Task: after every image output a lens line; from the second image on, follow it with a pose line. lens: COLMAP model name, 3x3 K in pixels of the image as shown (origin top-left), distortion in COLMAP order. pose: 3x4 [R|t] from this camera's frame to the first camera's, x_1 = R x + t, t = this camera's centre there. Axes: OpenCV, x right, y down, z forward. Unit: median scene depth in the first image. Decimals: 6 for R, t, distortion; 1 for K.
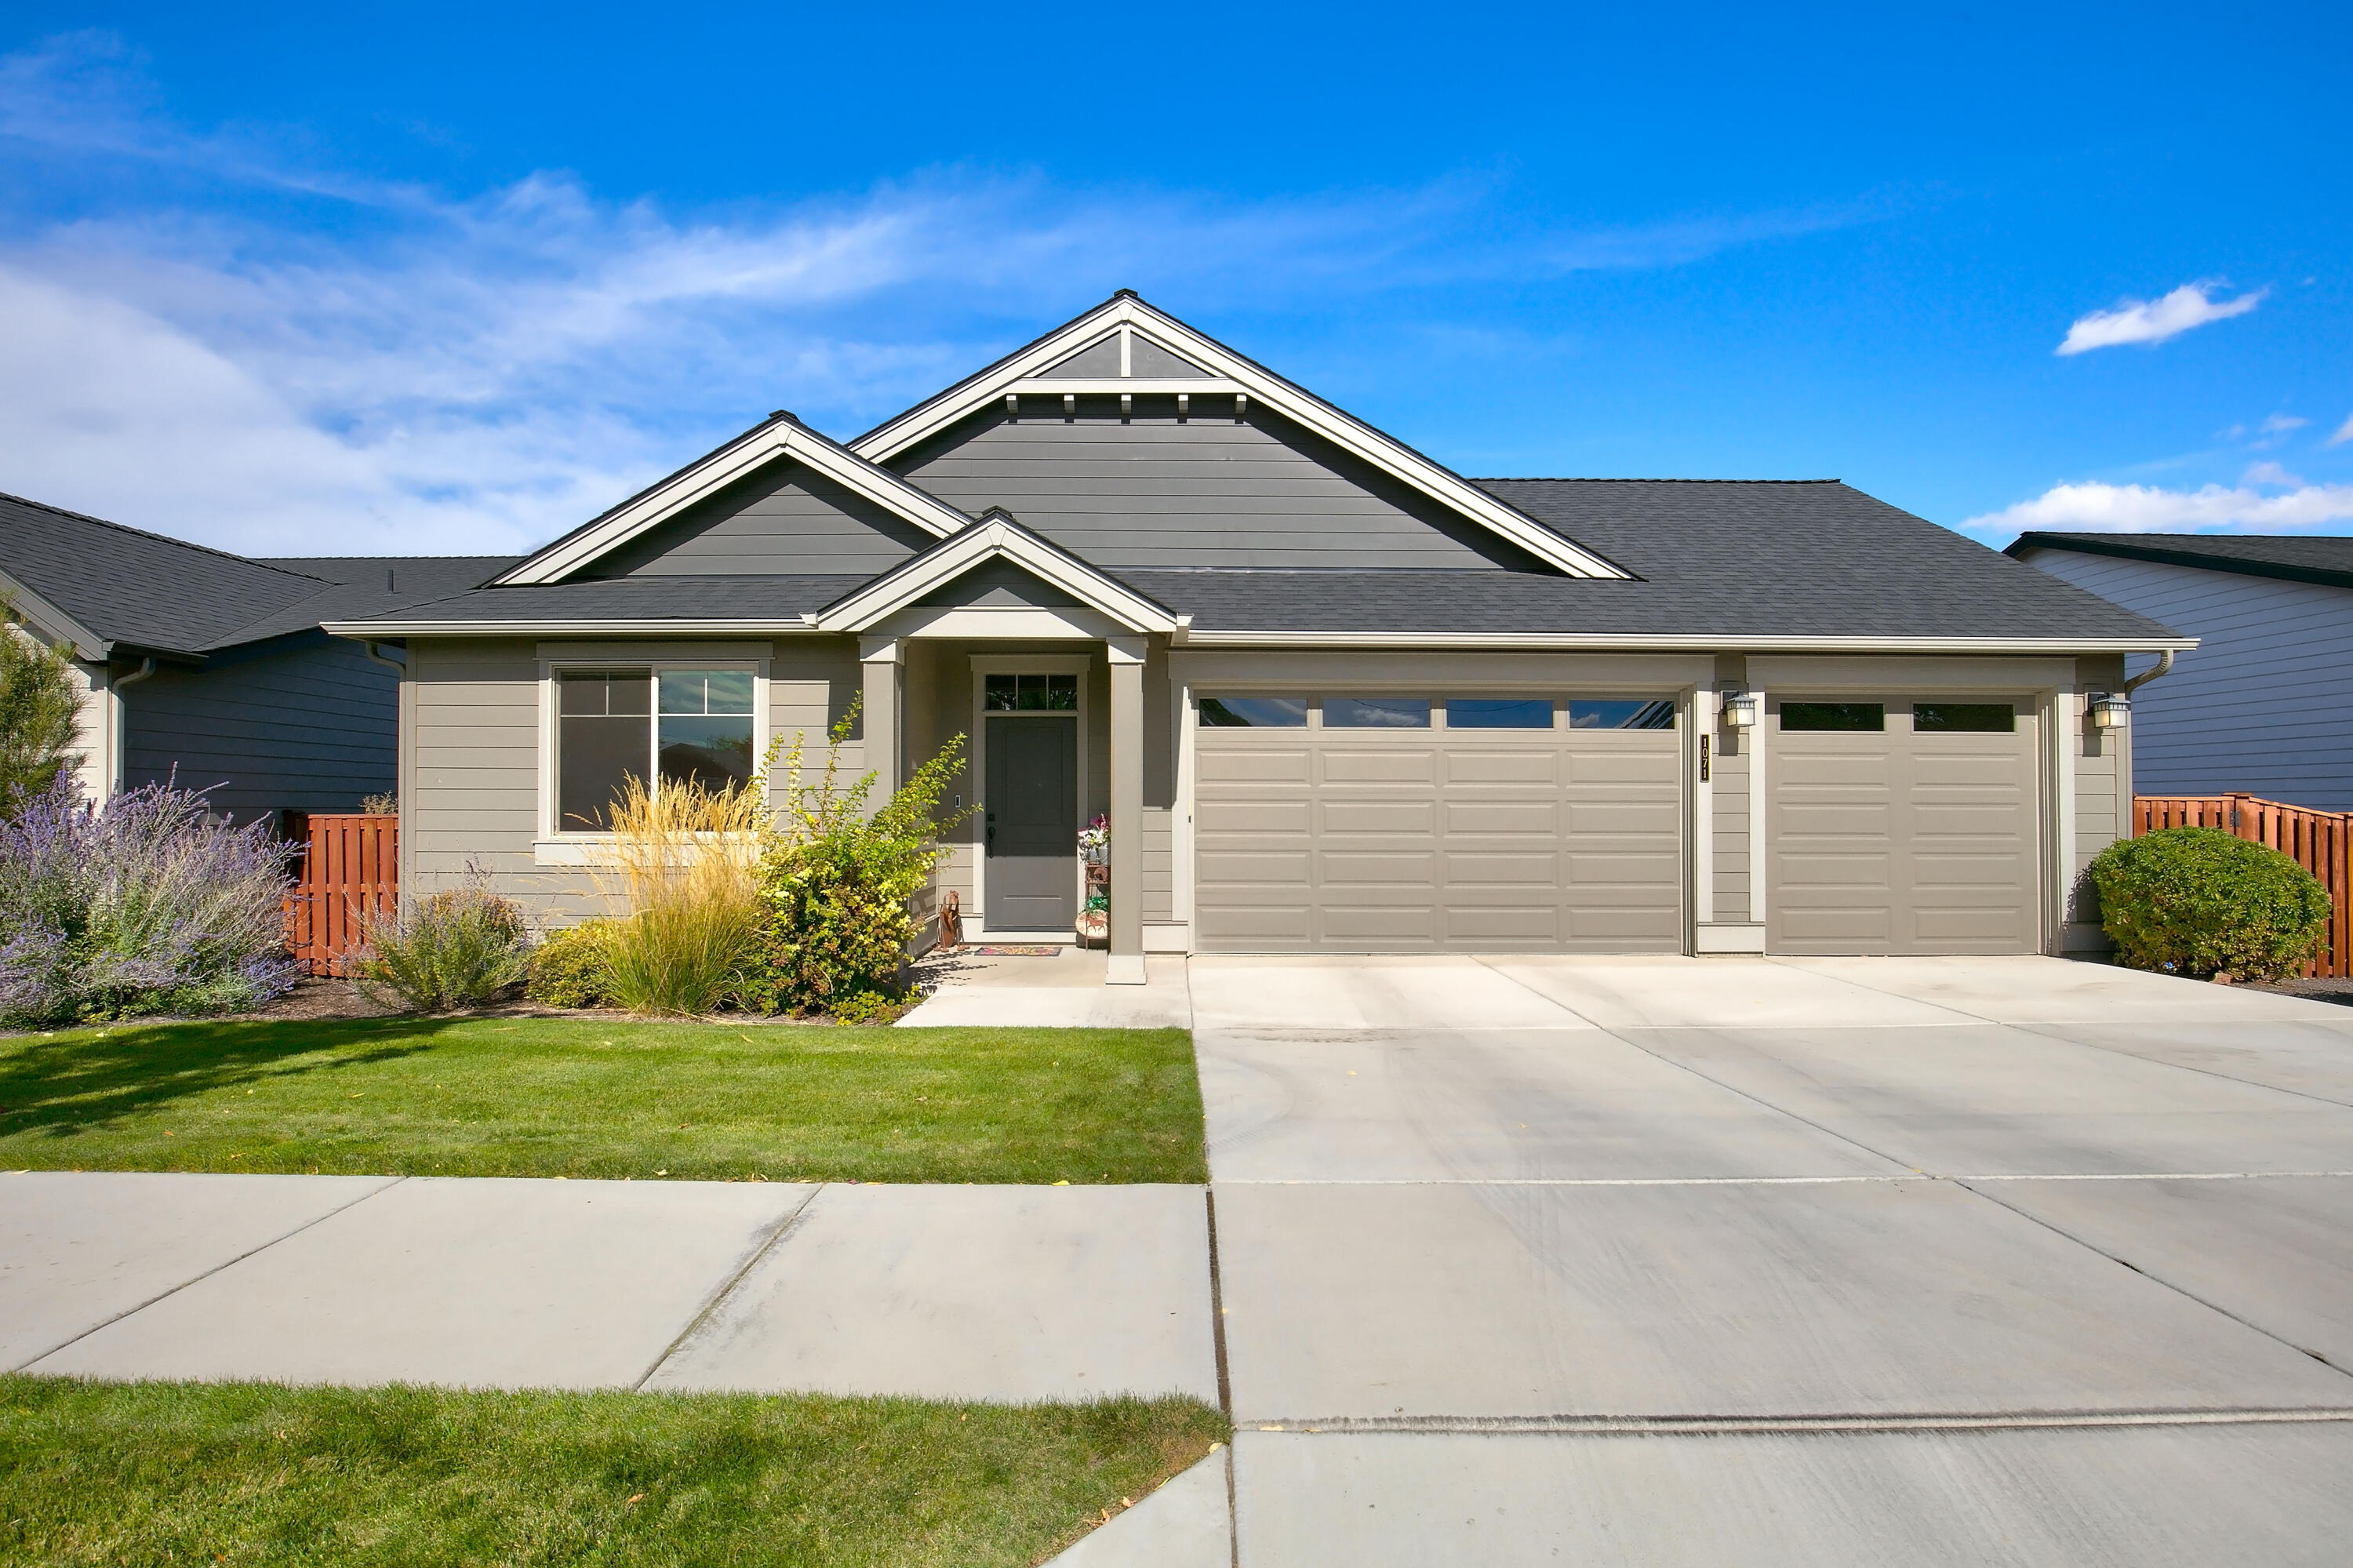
lens RADIAL K [[1088.9, 0, 1176.2], [0, 1088.9, 802.1], [0, 0, 1]] dist [-0.026257, 0.000073]
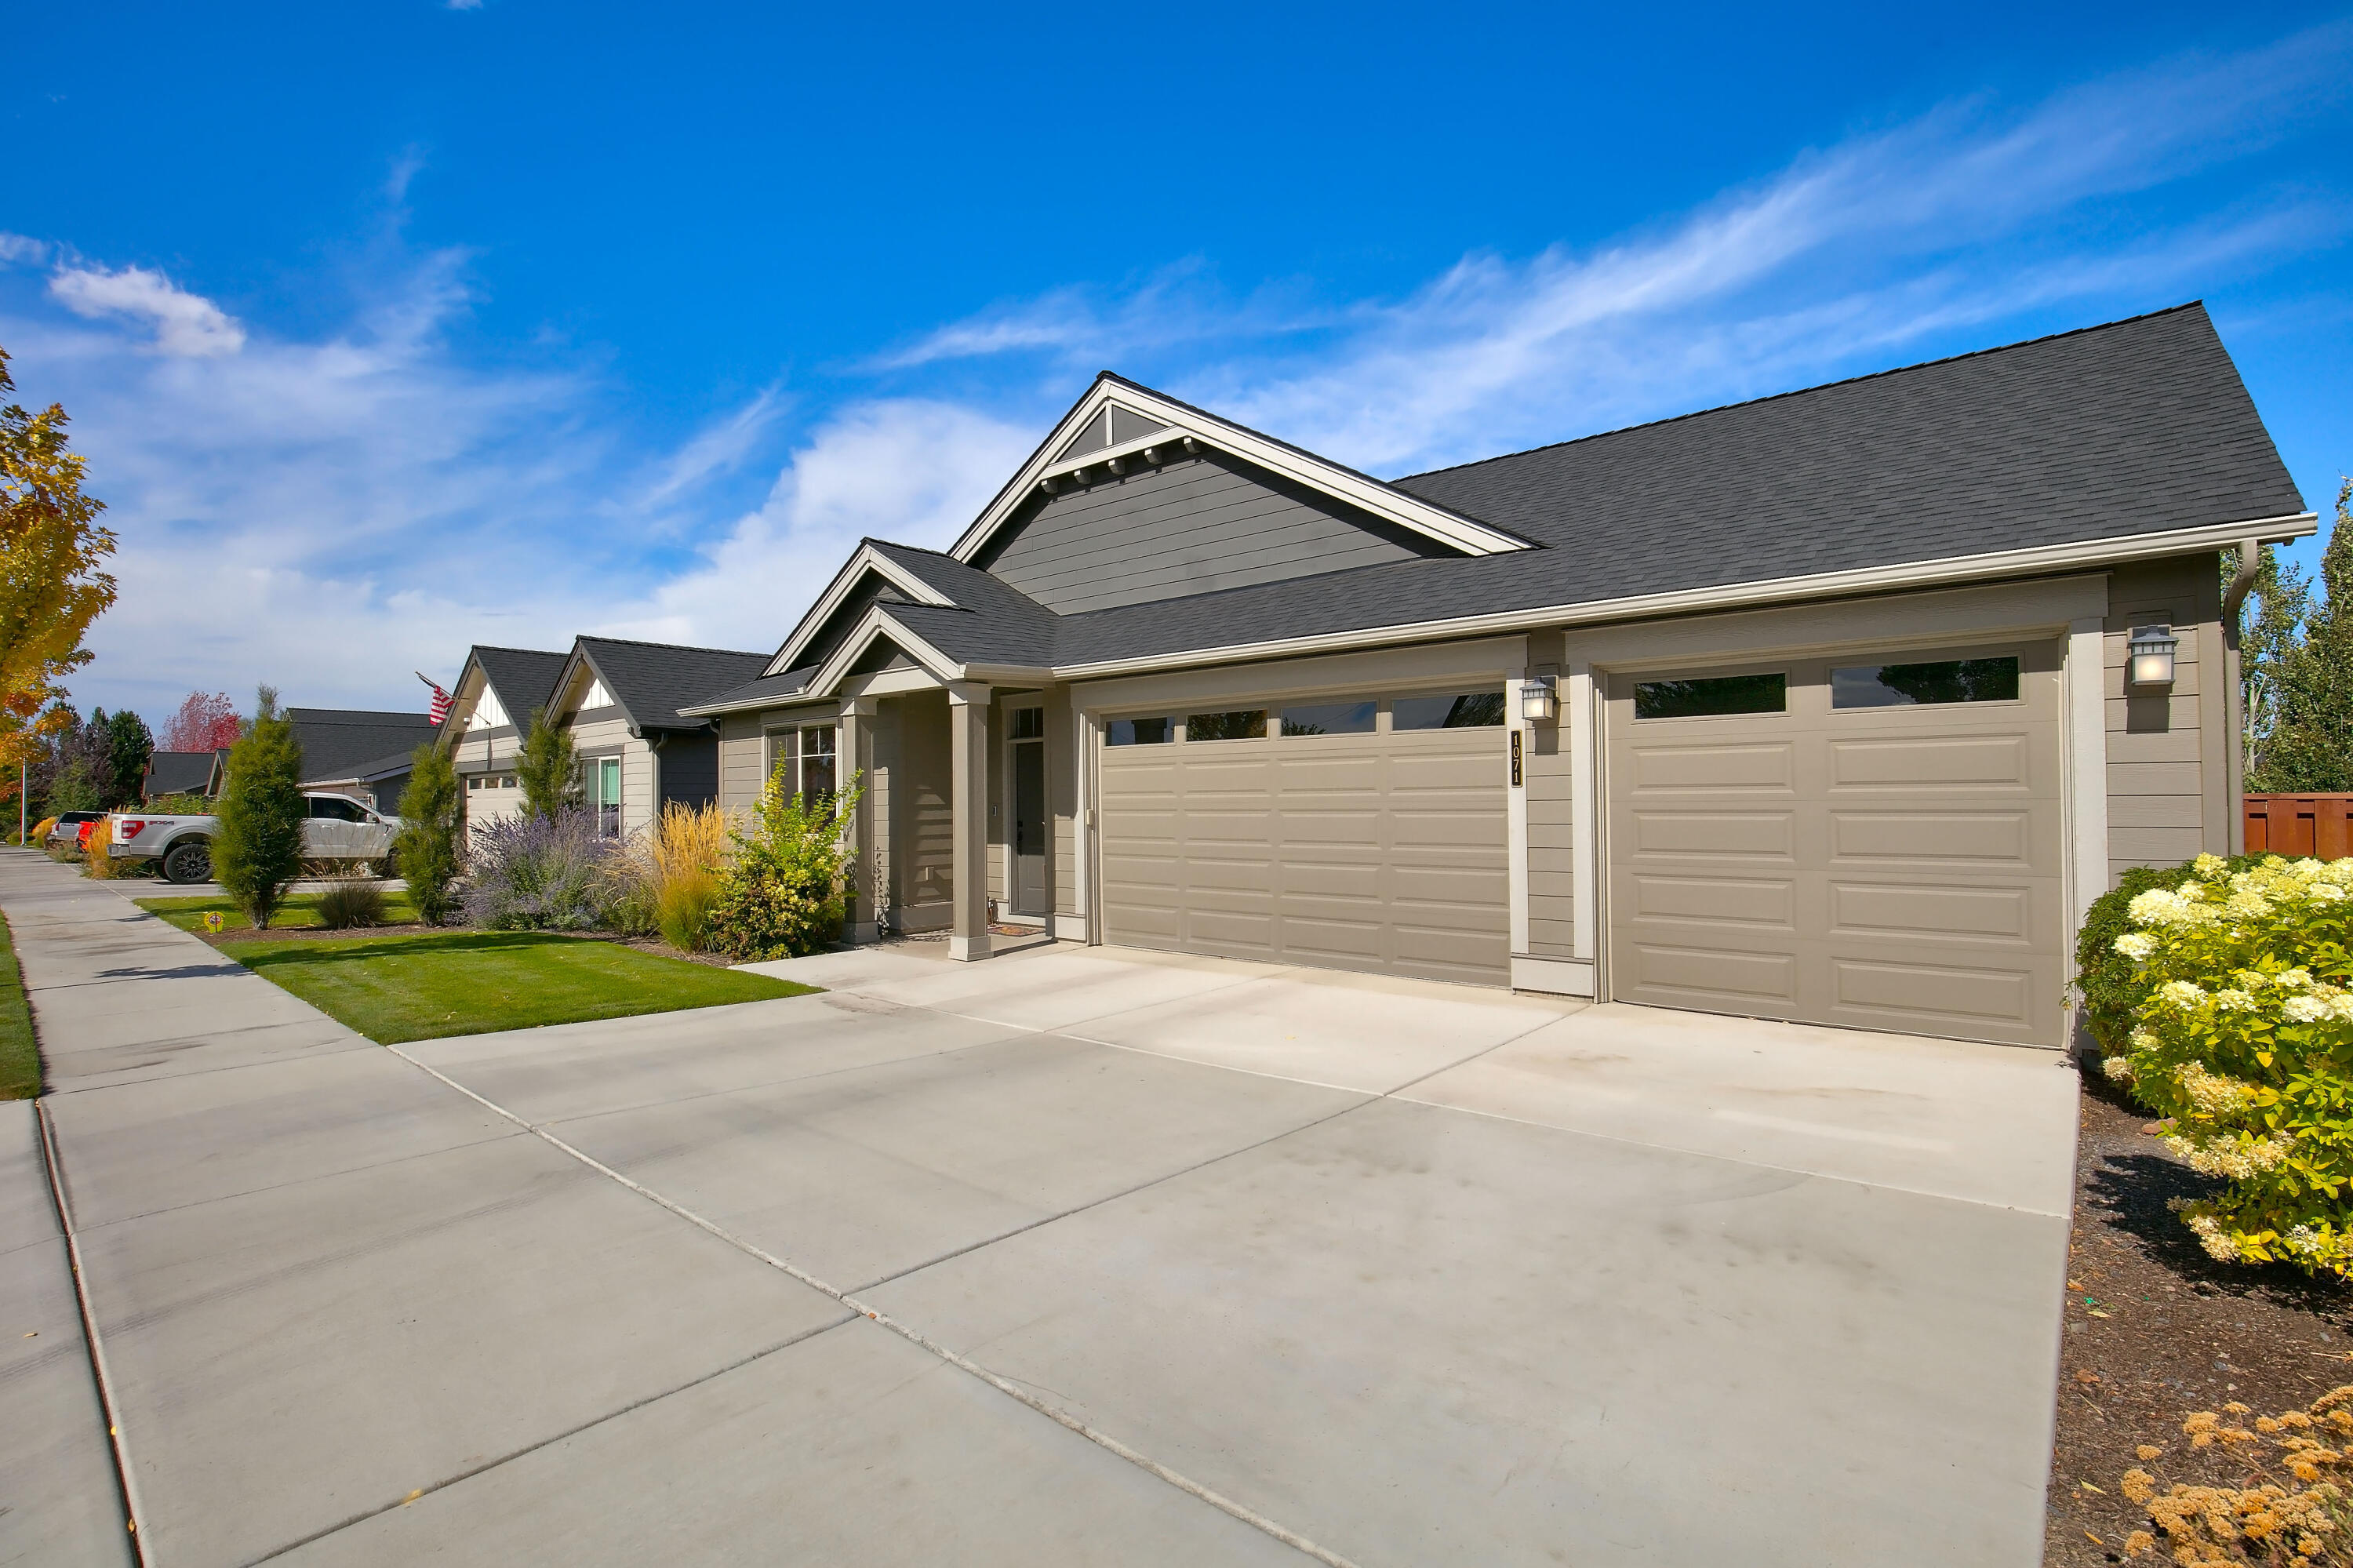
lens RADIAL K [[1091.5, 0, 1176.5], [0, 1091.5, 784.0], [0, 0, 1]] dist [0.000429, 0.000068]
pose [[0.753291, -0.018791, -0.657418, 0.847971], [0.011648, 0.999816, -0.015230, -0.011010], [0.657584, 0.003815, 0.753372, 0.182355]]
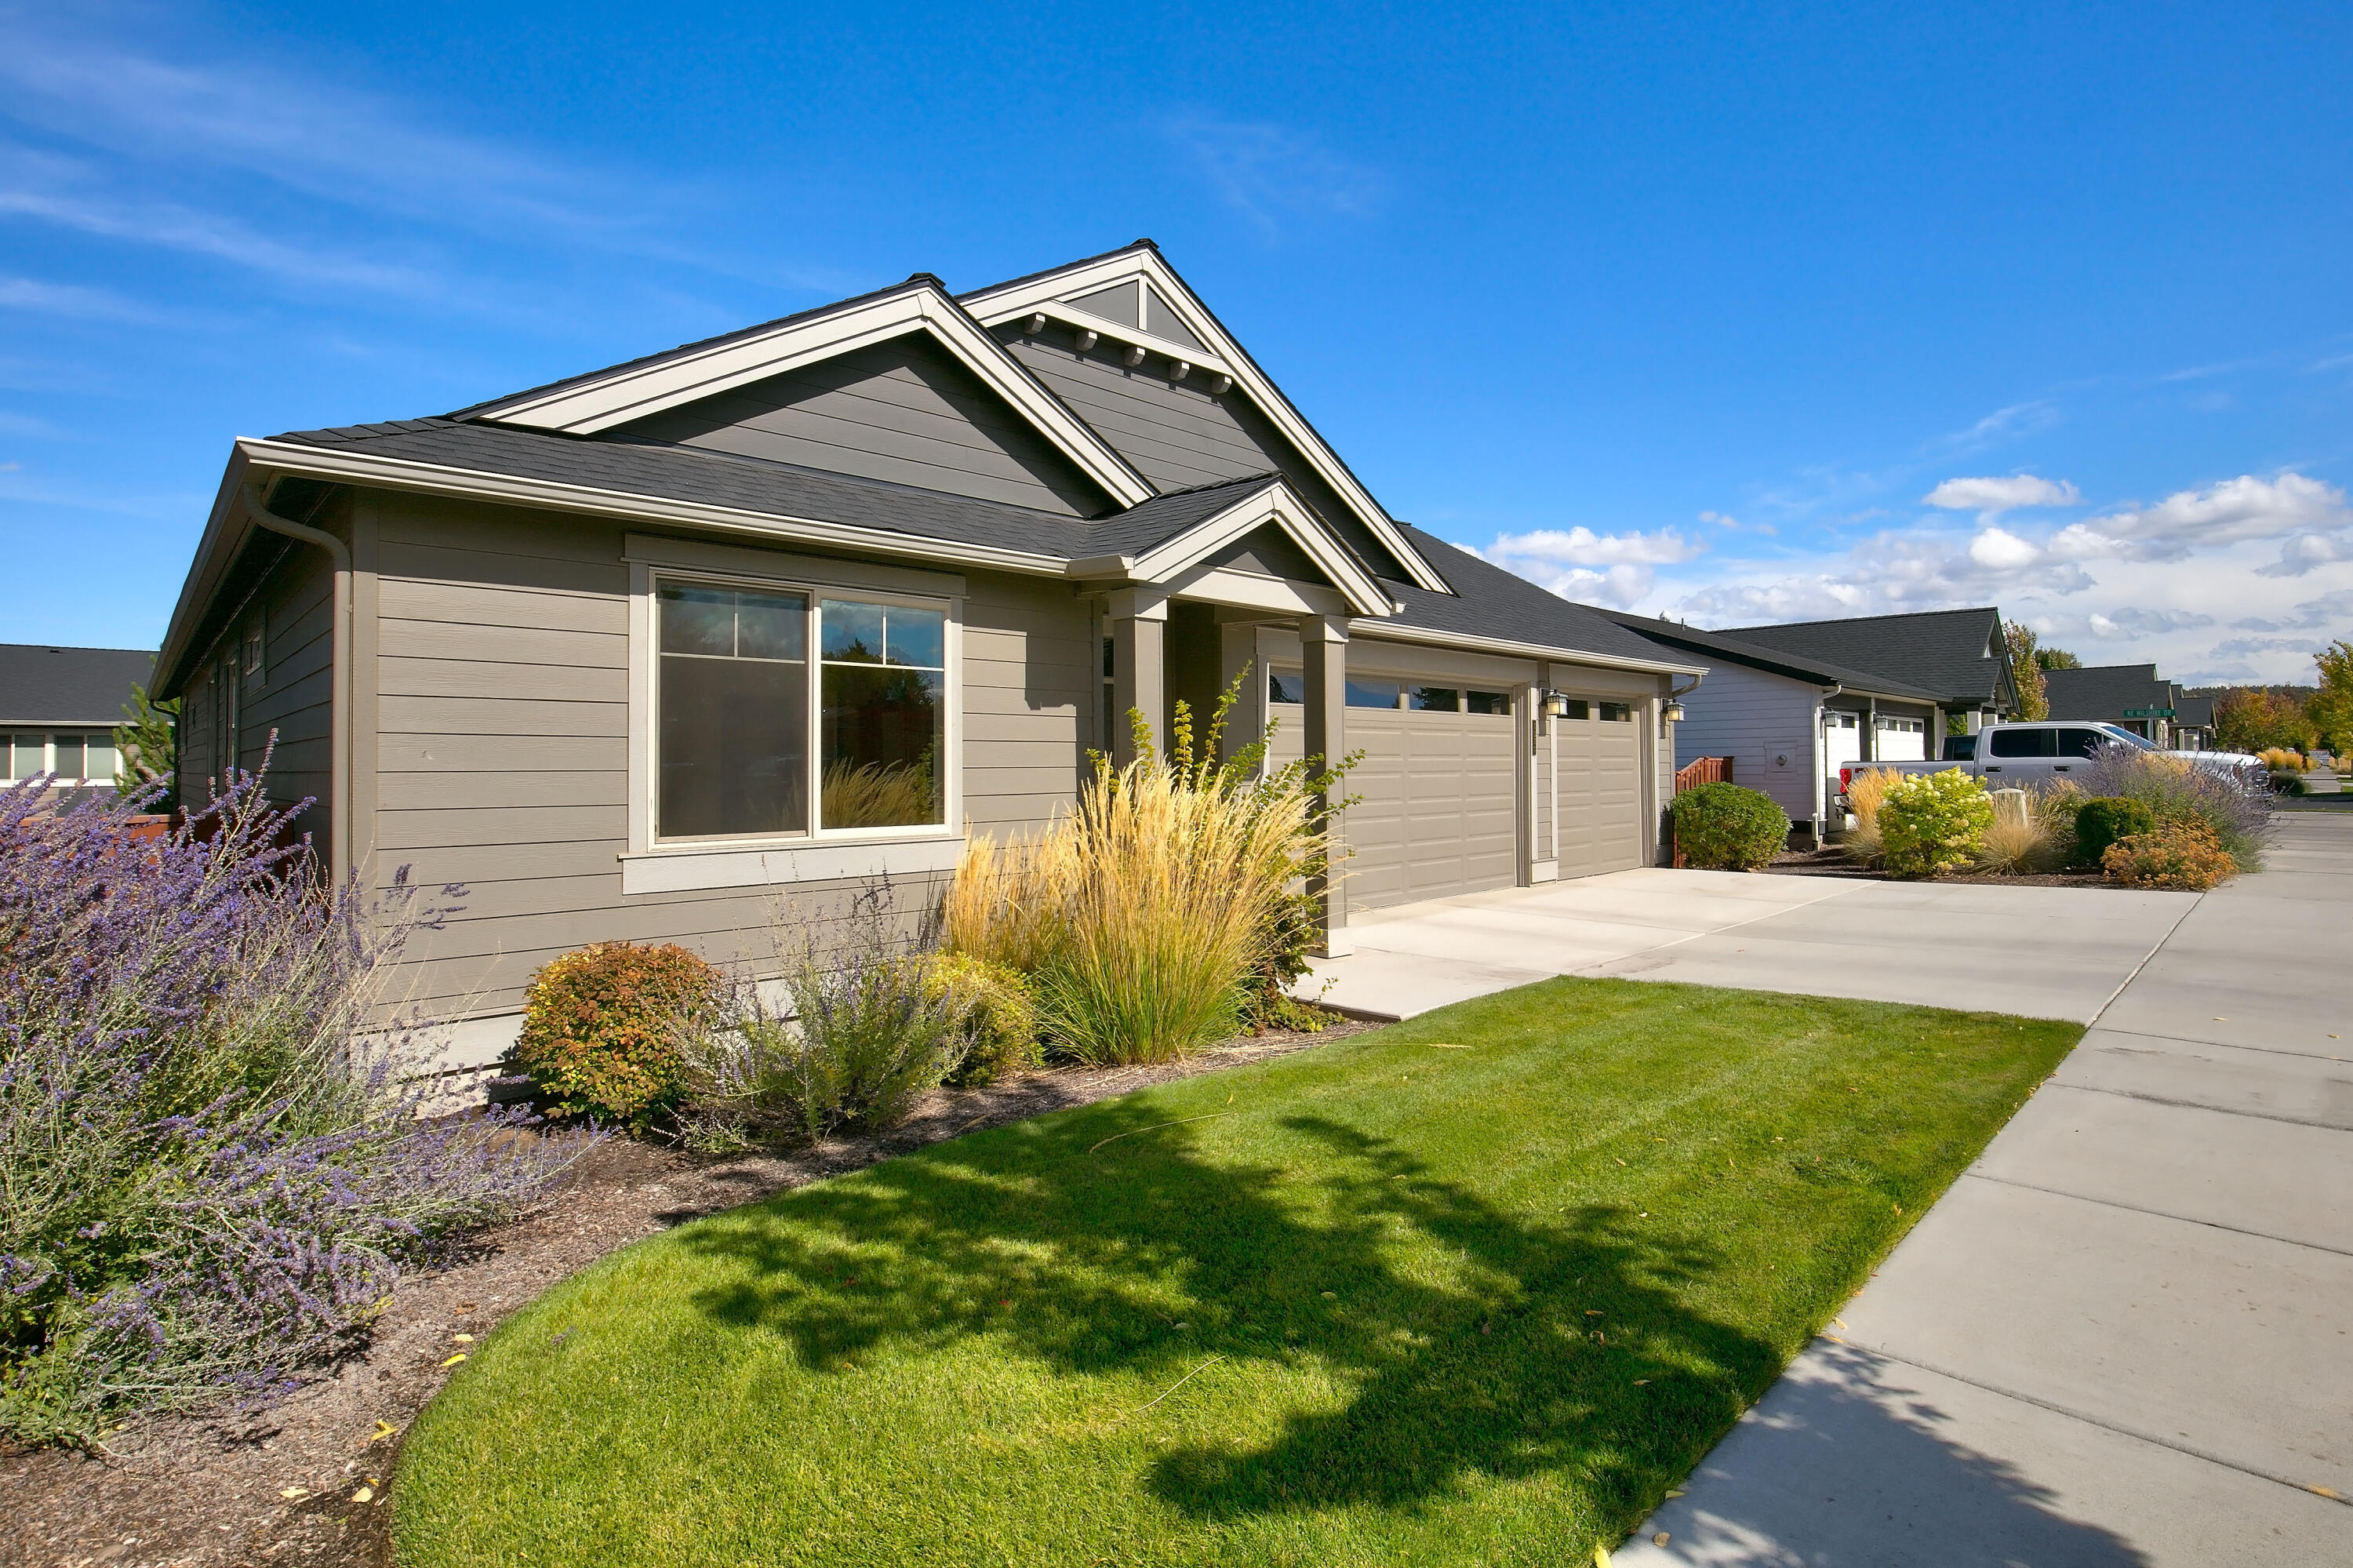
lens RADIAL K [[1097.3, 0, 1253.4], [0, 1097.3, 747.1], [0, 0, 1]] dist [-0.025715, -0.000071]
pose [[0.706097, 0.003654, 0.708106, -0.721191], [0.008417, 0.999873, -0.013552, -0.013147], [-0.708065, 0.015529, 0.705977, 0.285476]]
